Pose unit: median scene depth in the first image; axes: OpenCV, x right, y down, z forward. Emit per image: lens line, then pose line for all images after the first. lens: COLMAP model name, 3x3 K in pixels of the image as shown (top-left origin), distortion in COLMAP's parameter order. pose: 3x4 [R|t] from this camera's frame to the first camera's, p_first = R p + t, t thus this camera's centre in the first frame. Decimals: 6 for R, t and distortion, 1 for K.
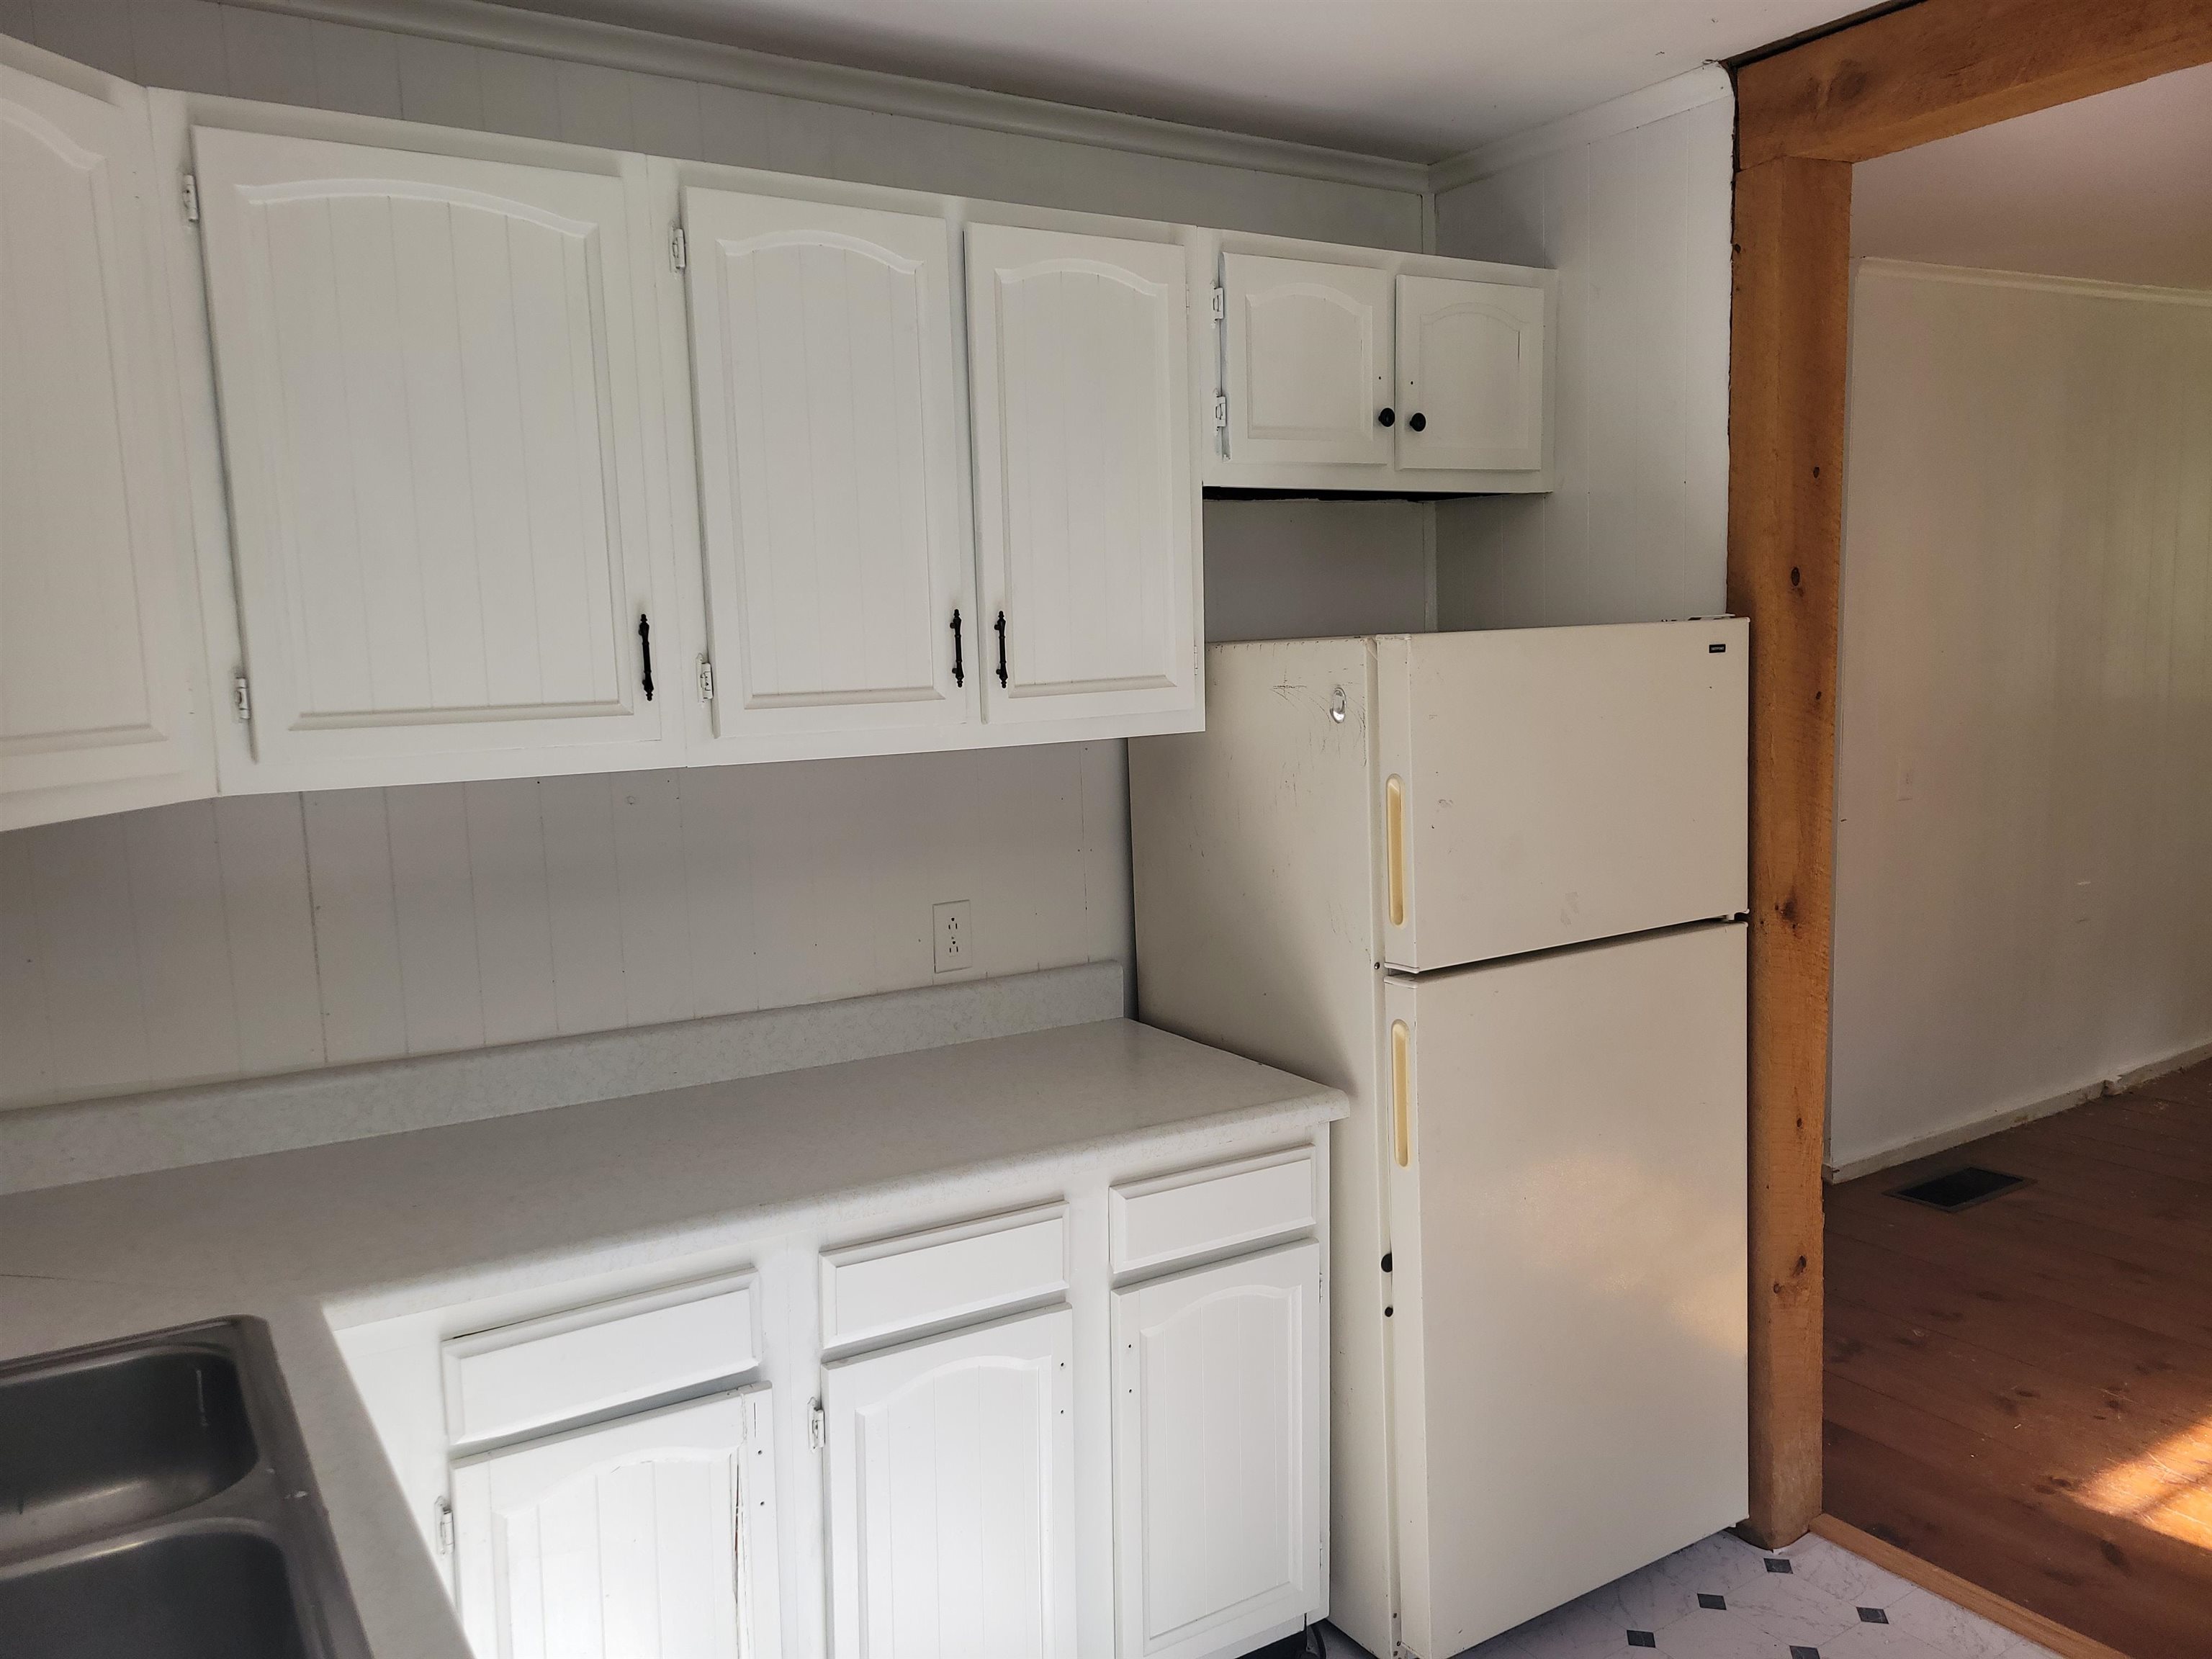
lens RADIAL K [[1650.6, 0, 1103.6], [0, 1650.6, 838.6], [0, 0, 1]] dist [0.071149, -0.052641]
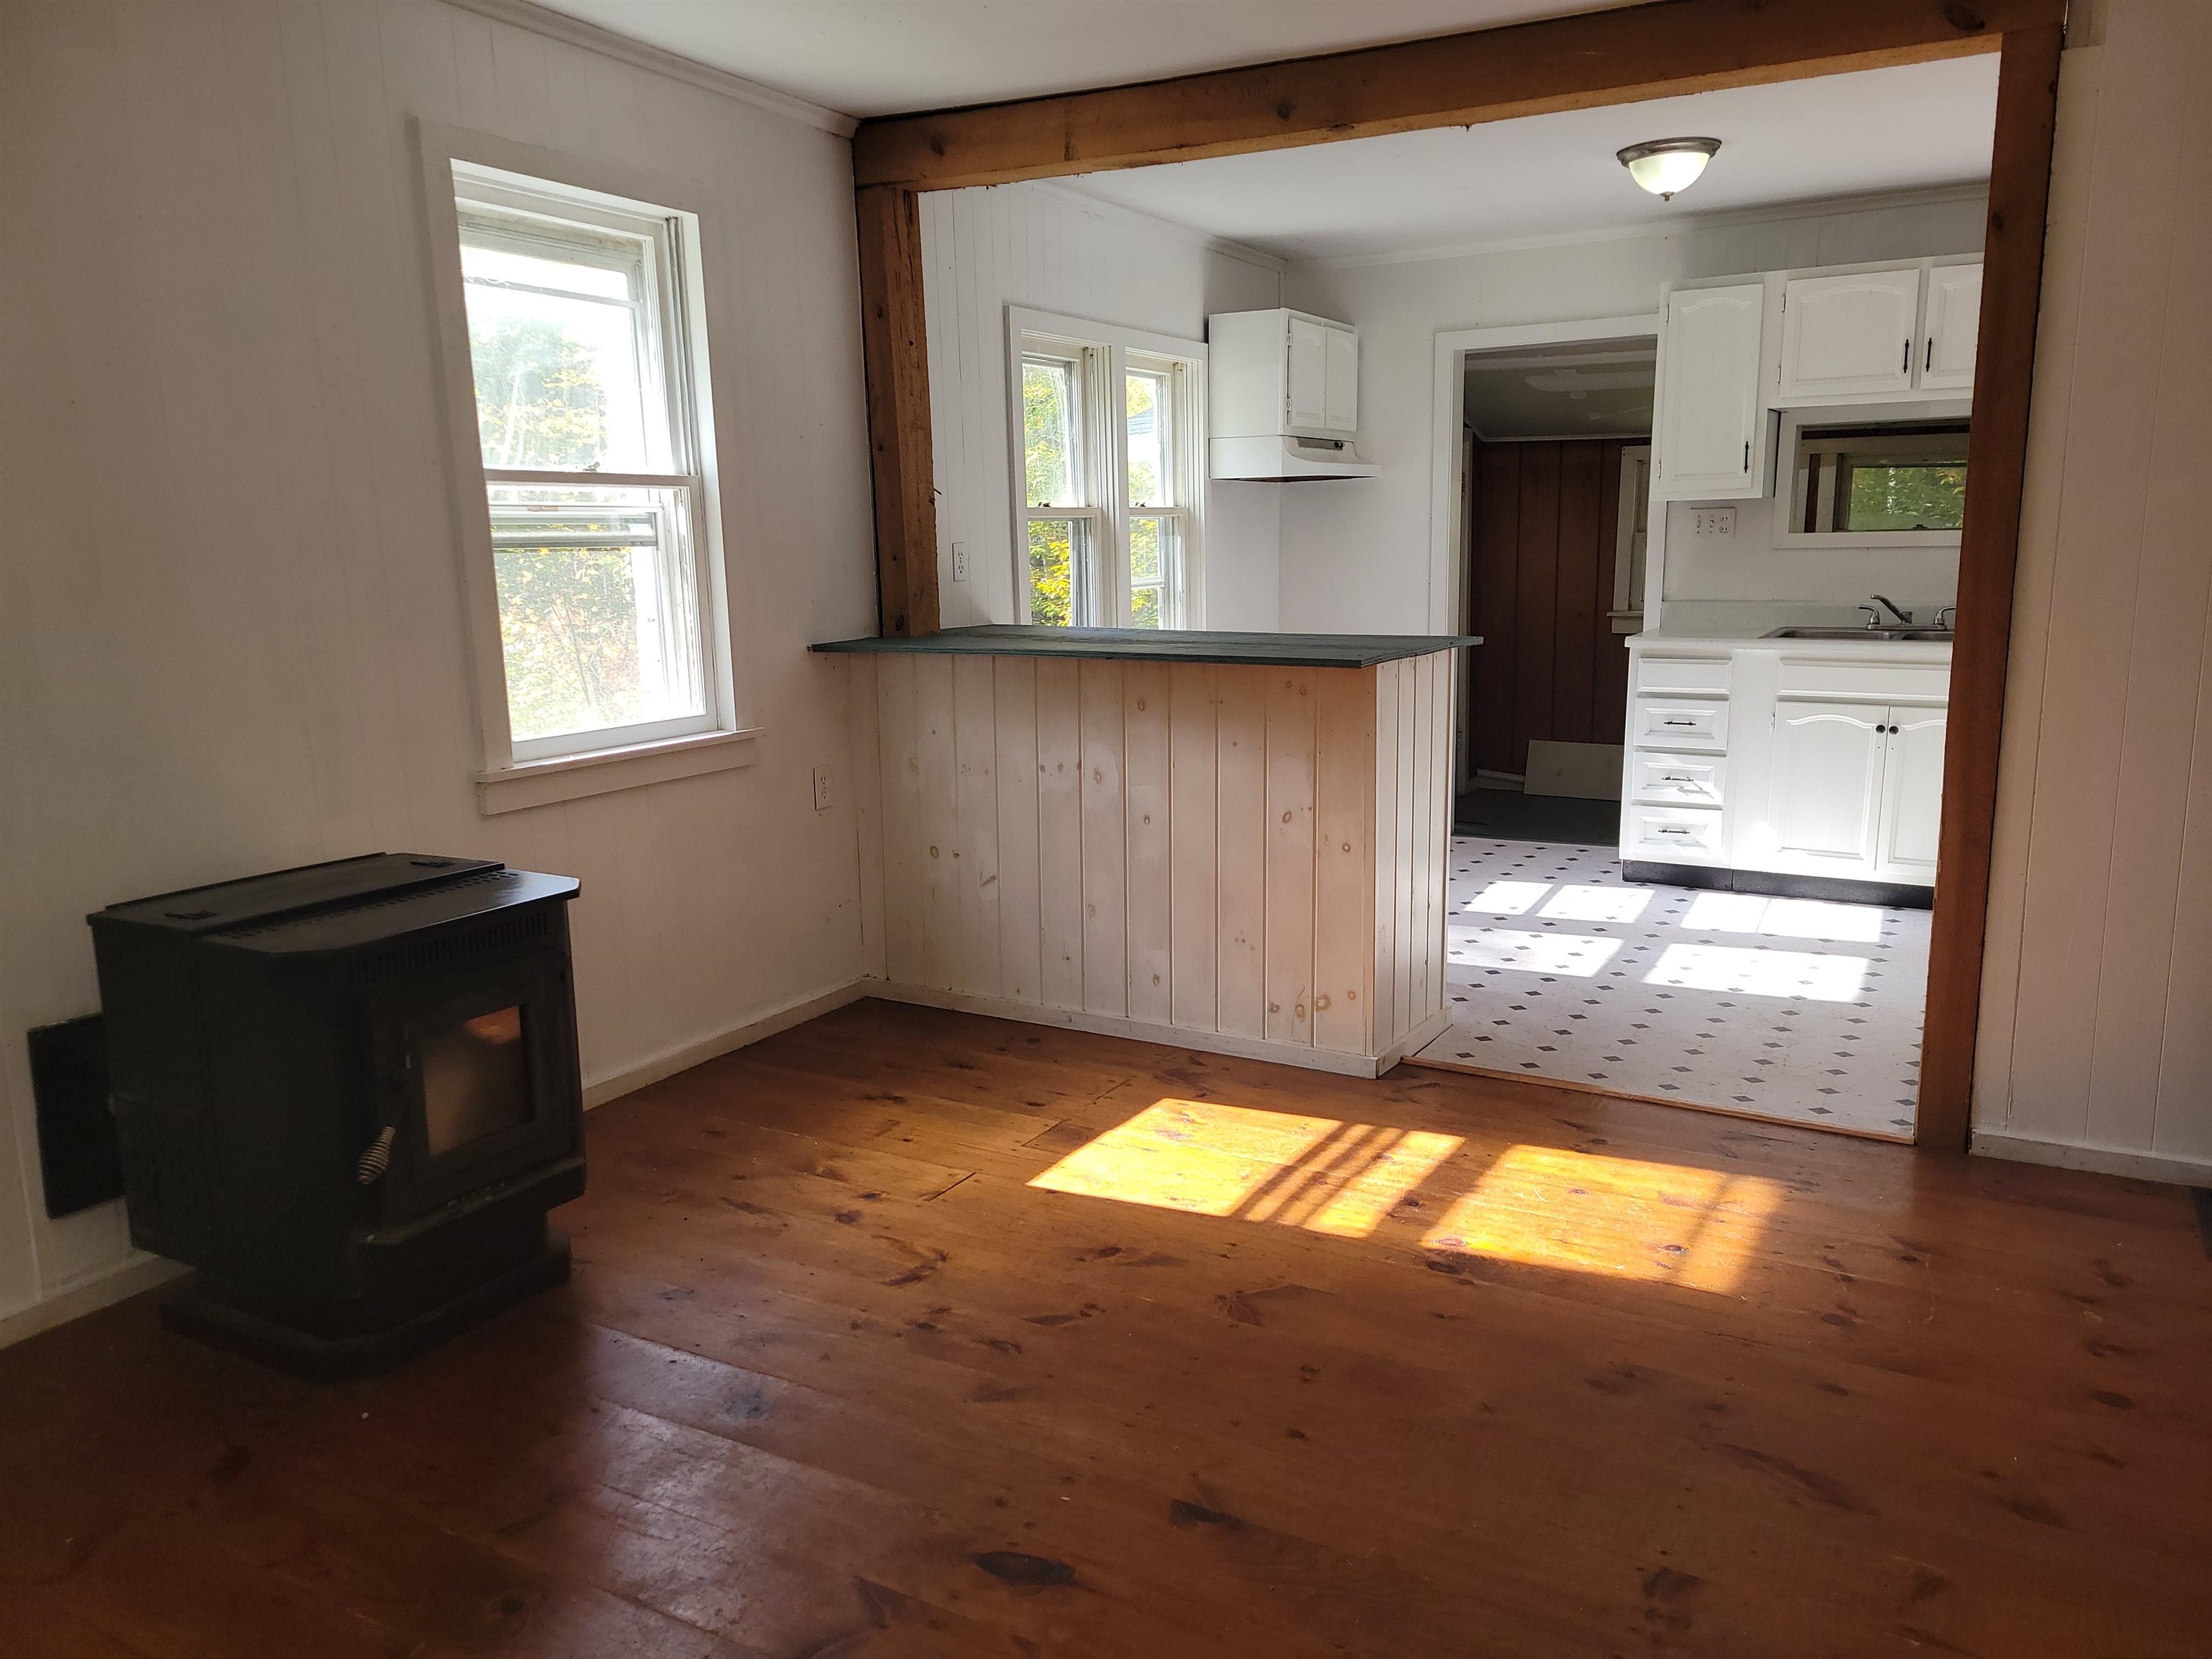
lens RADIAL K [[1656.2, 0, 1095.9], [0, 1656.2, 837.6], [0, 0, 1]] dist [0.052286, -0.001201]
pose [[-0.878455, 0.134151, -0.458606, 1.657071], [-0.015360, 0.951356, 0.307711, -0.208758], [0.477577, 0.277355, -0.833663, 1.856376]]
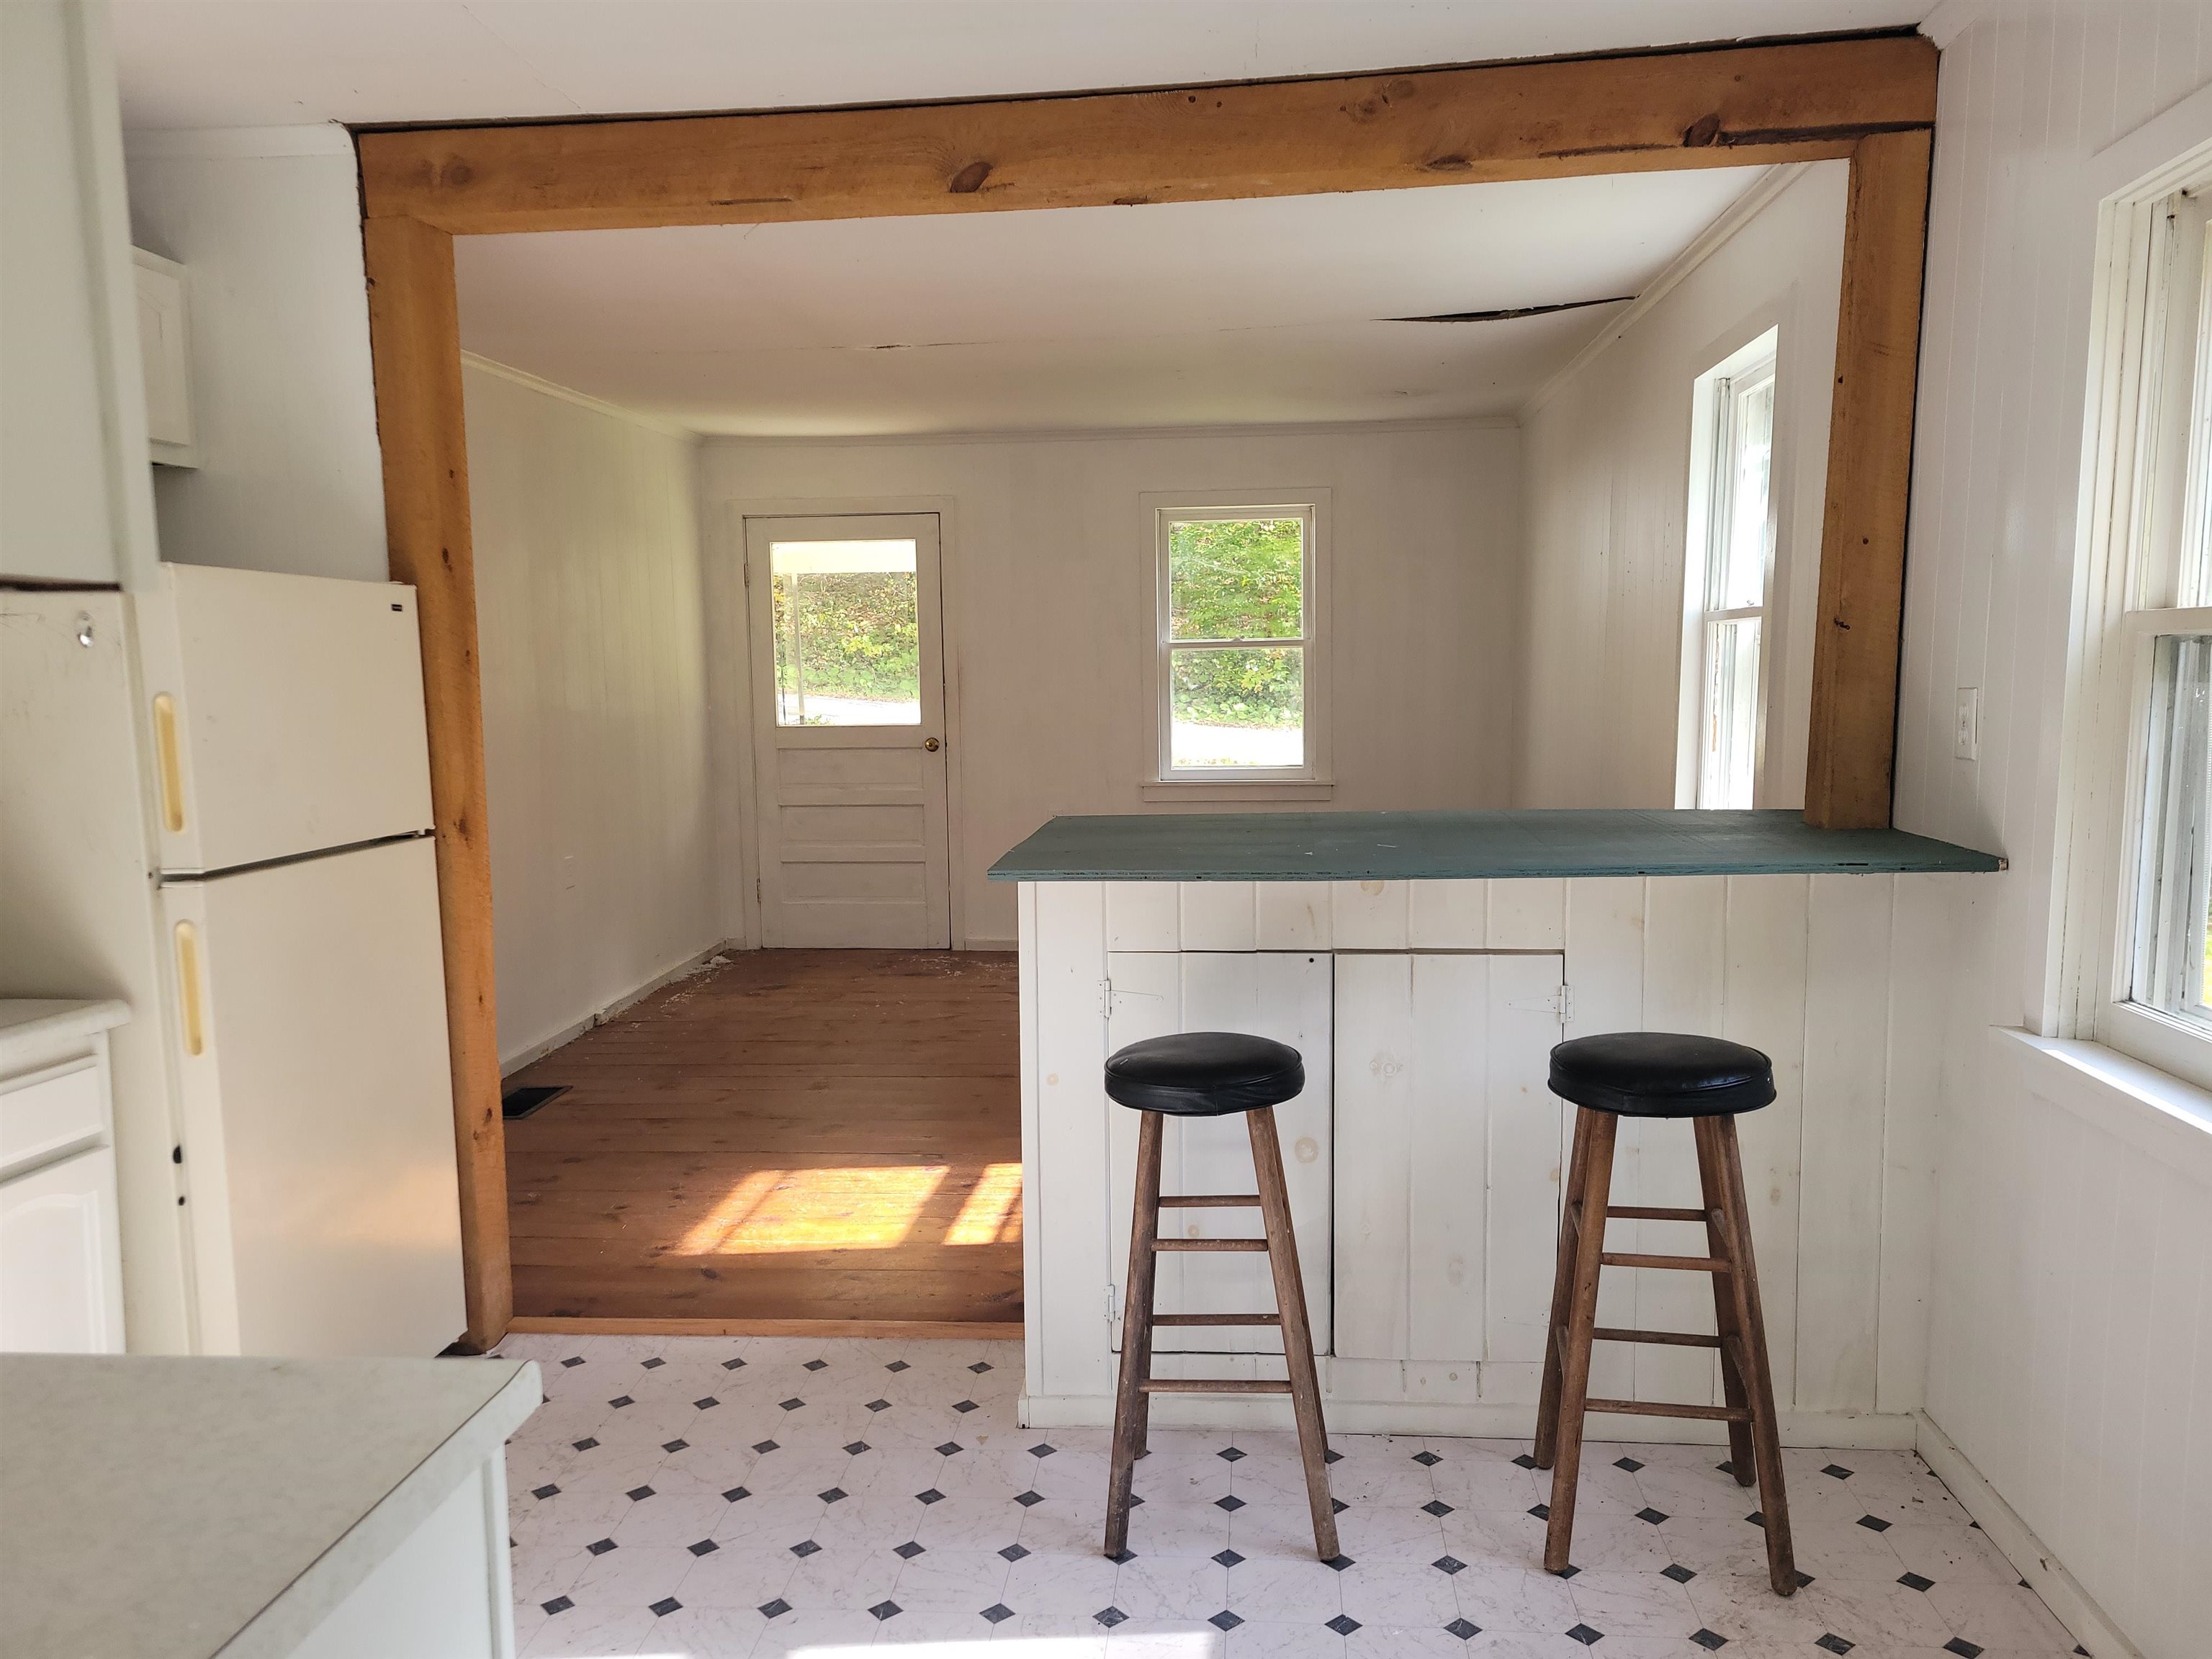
lens RADIAL K [[1647.3, 0, 1079.4], [0, 1647.3, 853.3], [0, 0, 1]] dist [0.052365, -0.002659]
pose [[0.621219, -0.062776, 0.781119, -0.275320], [0.095186, 0.995450, 0.004300, 0.104075], [-0.777835, 0.071681, 0.624368, -0.127560]]
